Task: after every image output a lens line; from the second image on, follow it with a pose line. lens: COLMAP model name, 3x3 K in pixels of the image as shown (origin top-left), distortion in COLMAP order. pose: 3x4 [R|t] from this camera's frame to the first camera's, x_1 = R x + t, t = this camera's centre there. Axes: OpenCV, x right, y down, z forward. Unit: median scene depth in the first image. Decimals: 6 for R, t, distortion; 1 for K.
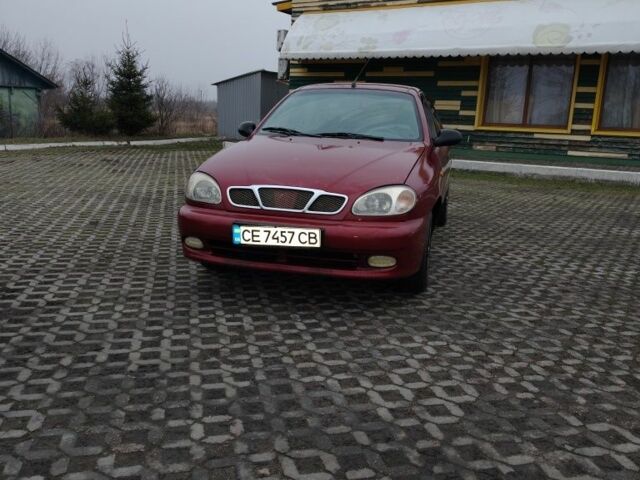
lens RADIAL K [[607.5, 0, 308.2], [0, 607.5, 246.2], [0, 0, 1]] dist [0.034806, 0.000000]
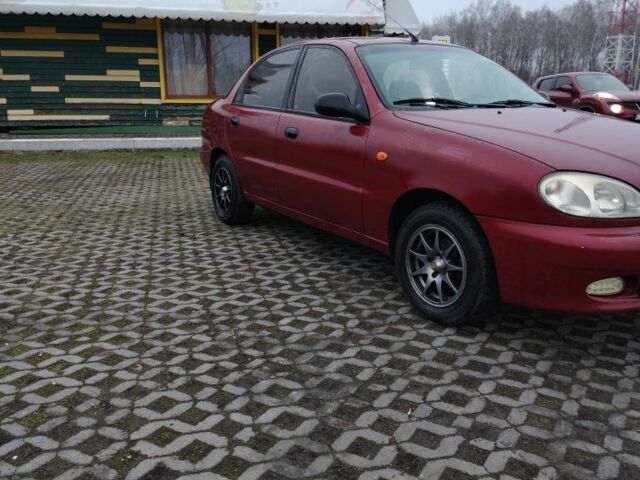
lens RADIAL K [[607.5, 0, 319.0], [0, 607.5, 238.2], [0, 0, 1]] dist [0.034806, 0.000000]
pose [[0.683057, -0.199215, 0.702671, -0.233960], [0.180934, 0.978248, 0.101461, -0.048315], [-0.707599, 0.057833, 0.704244, 0.227321]]
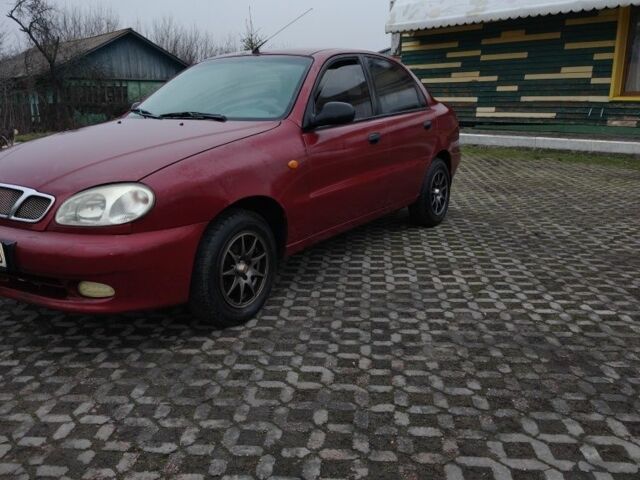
lens RADIAL K [[607.5, 0, 314.2], [0, 607.5, 244.7], [0, 0, 1]] dist [0.034806, 0.000000]
pose [[0.951291, 0.030370, -0.306794, 0.156996], [-0.023256, 0.999370, 0.026819, -0.014122], [0.307415, -0.018378, 0.951398, 0.105368]]
